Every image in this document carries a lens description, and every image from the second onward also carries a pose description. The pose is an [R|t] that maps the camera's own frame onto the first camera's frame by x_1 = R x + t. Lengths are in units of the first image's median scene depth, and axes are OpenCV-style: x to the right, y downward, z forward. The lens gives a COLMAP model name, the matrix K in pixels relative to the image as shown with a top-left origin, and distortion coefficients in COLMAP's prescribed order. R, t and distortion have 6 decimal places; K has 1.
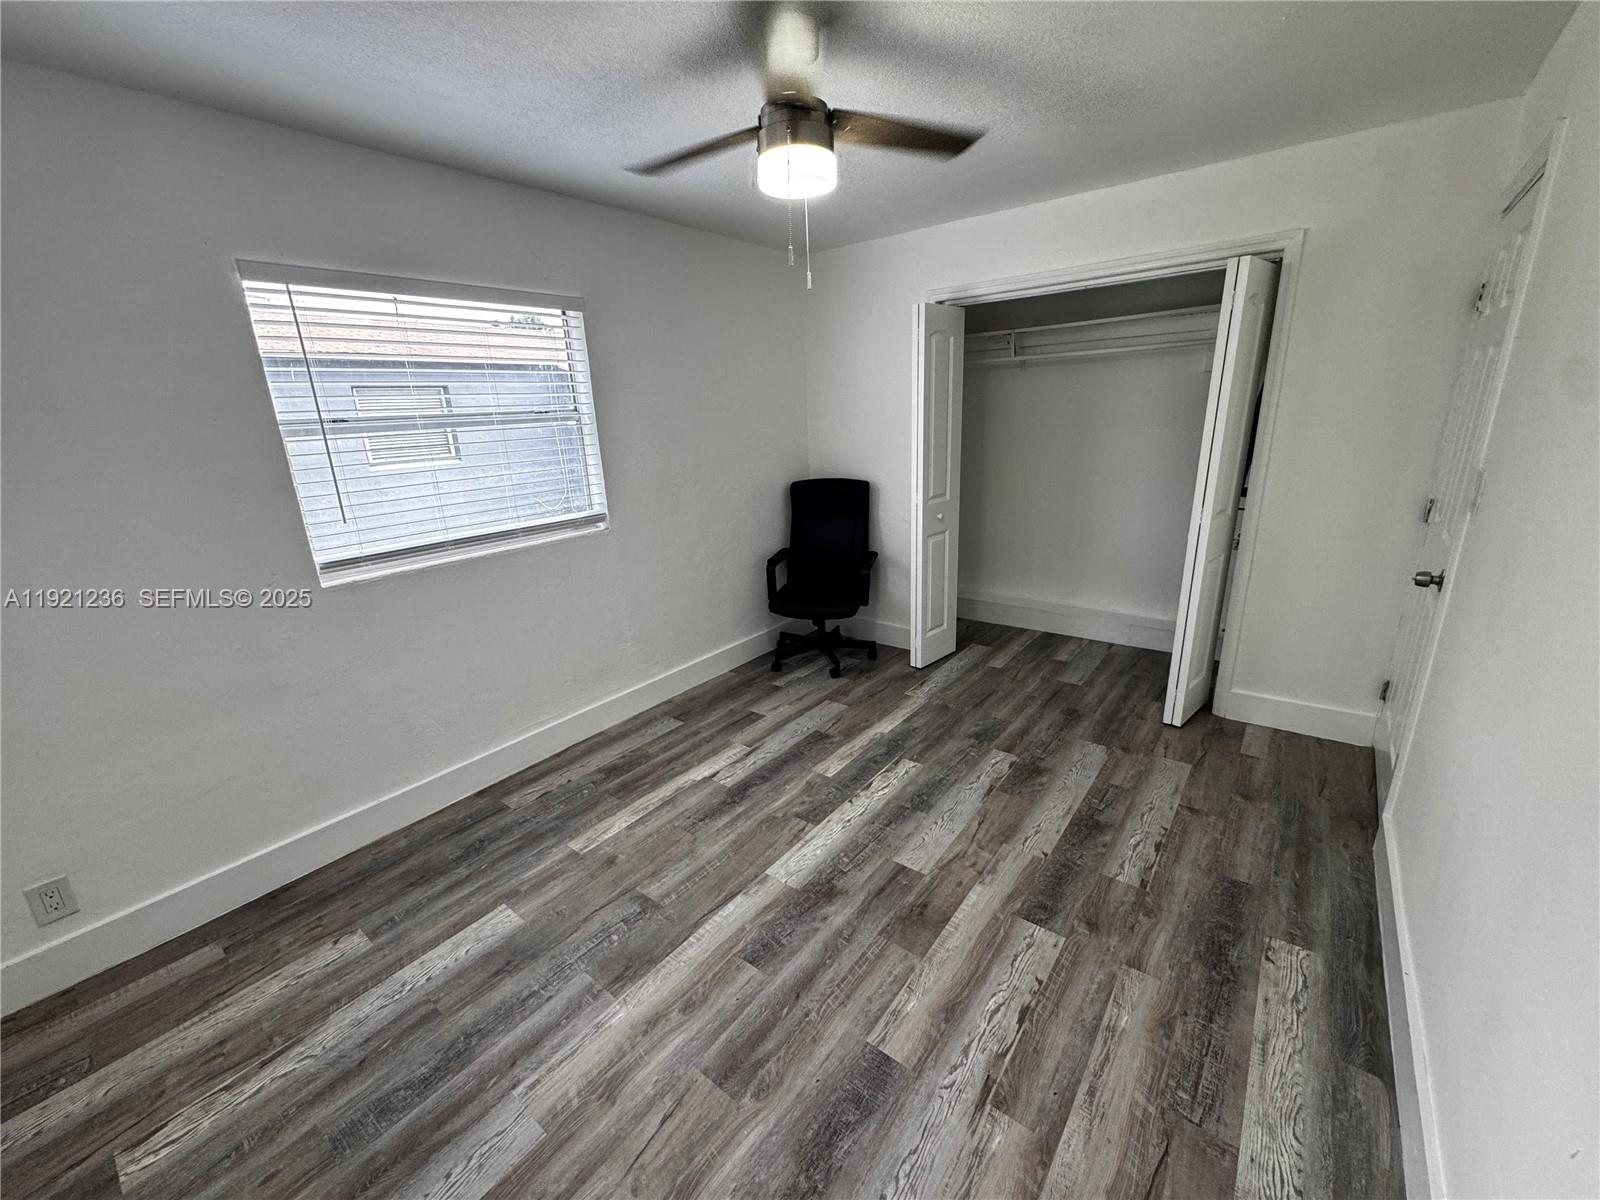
lens RADIAL K [[636.7, 0, 800.9], [0, 636.7, 598.1], [0, 0, 1]] dist [-0.005867, 0.000132]
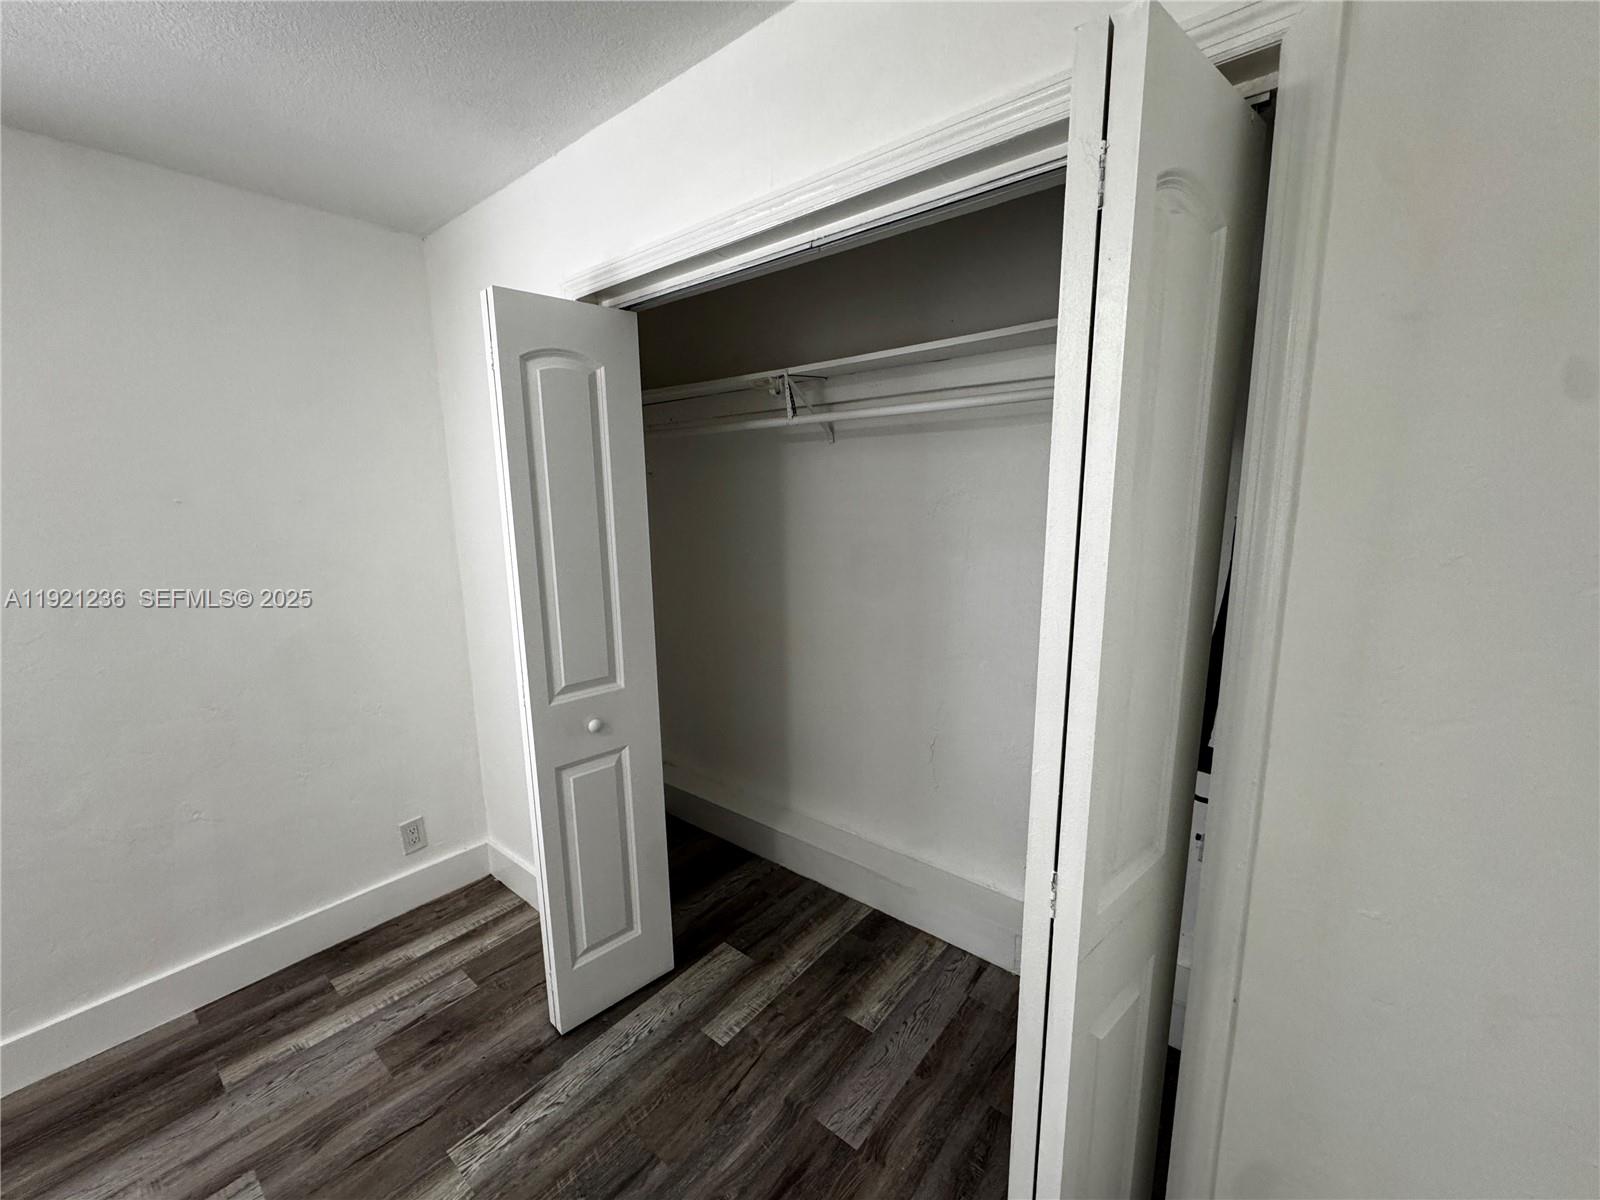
lens RADIAL K [[636.7, 0, 805.5], [0, 636.7, 595.1], [0, 0, 1]] dist [-0.005867, 0.000132]
pose [[0.999459, 0.030752, -0.011668, 0.575335], [-0.031989, 0.991339, -0.127369, -0.255416], [0.007650, 0.127673, 0.991787, 0.762171]]
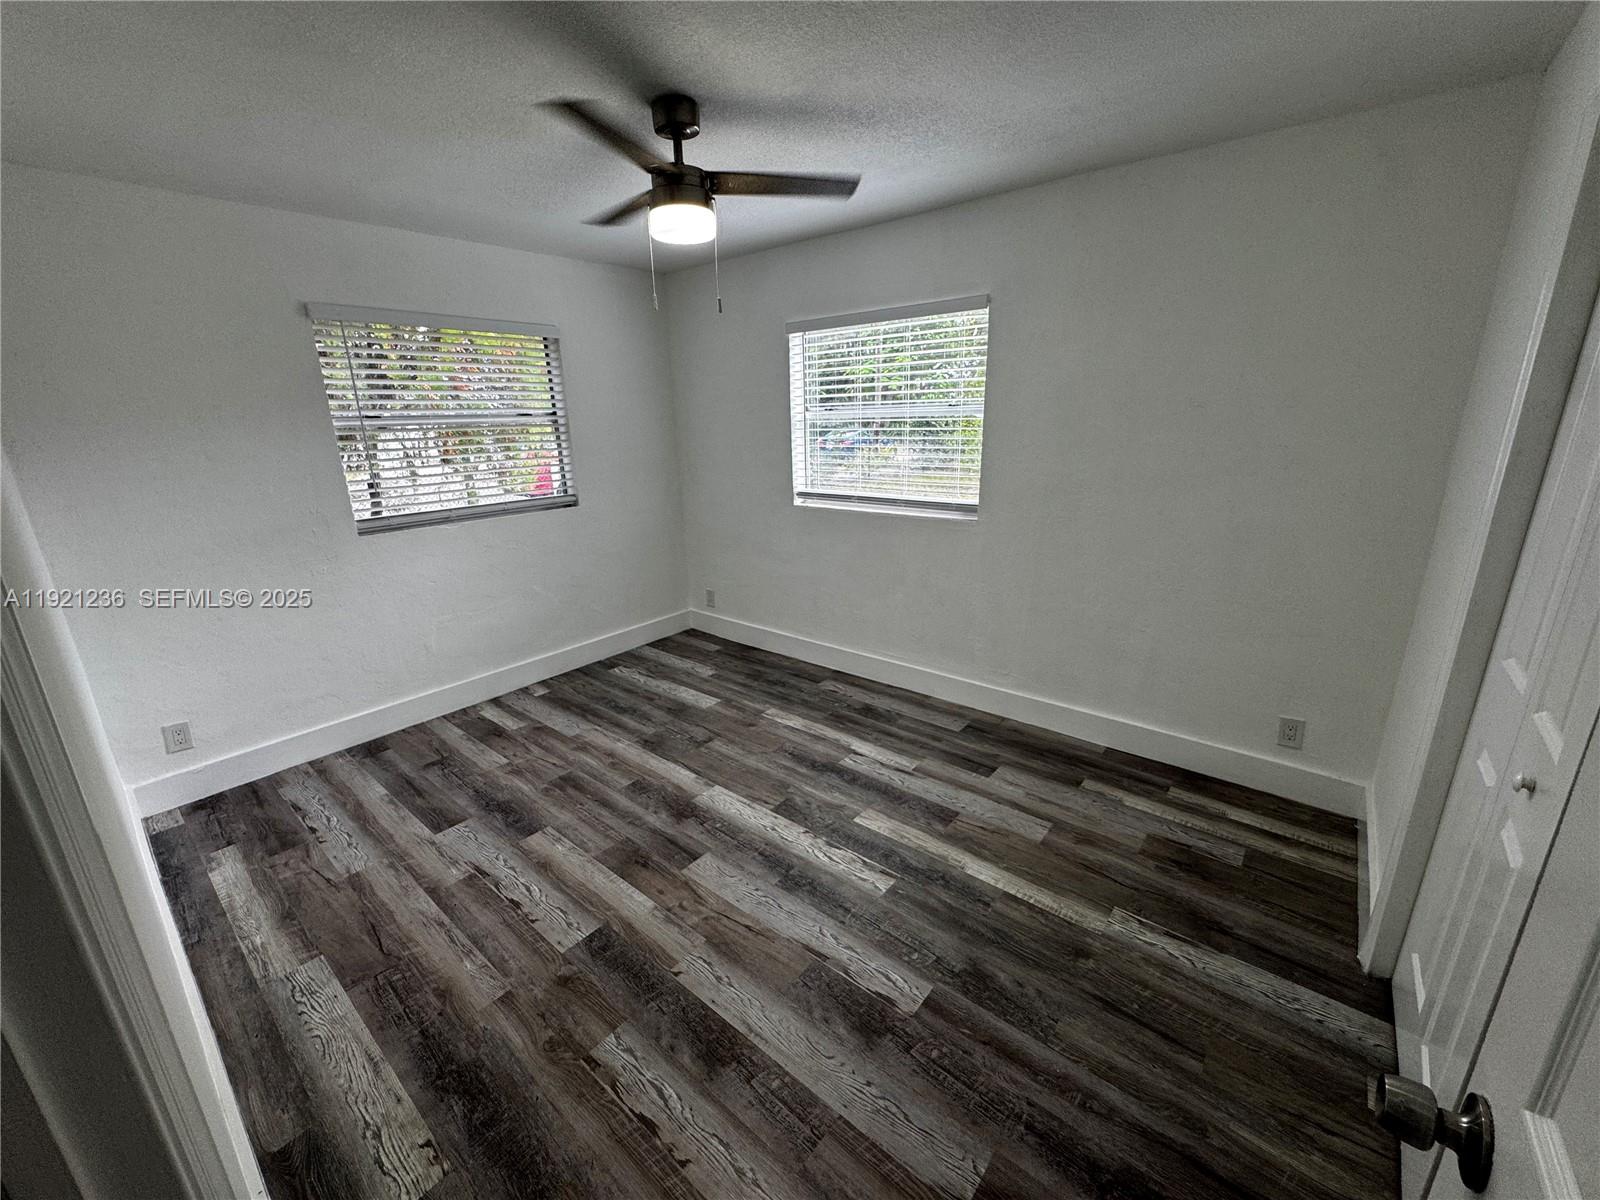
lens RADIAL K [[636.7, 0, 801.3], [0, 636.7, 598.5], [0, 0, 1]] dist [-0.005867, 0.000132]
pose [[-0.024471, 0.318843, -0.947491, 0.909688], [-0.263549, 0.912190, 0.313770, -0.309454], [0.964336, 0.257388, 0.061709, 0.885353]]
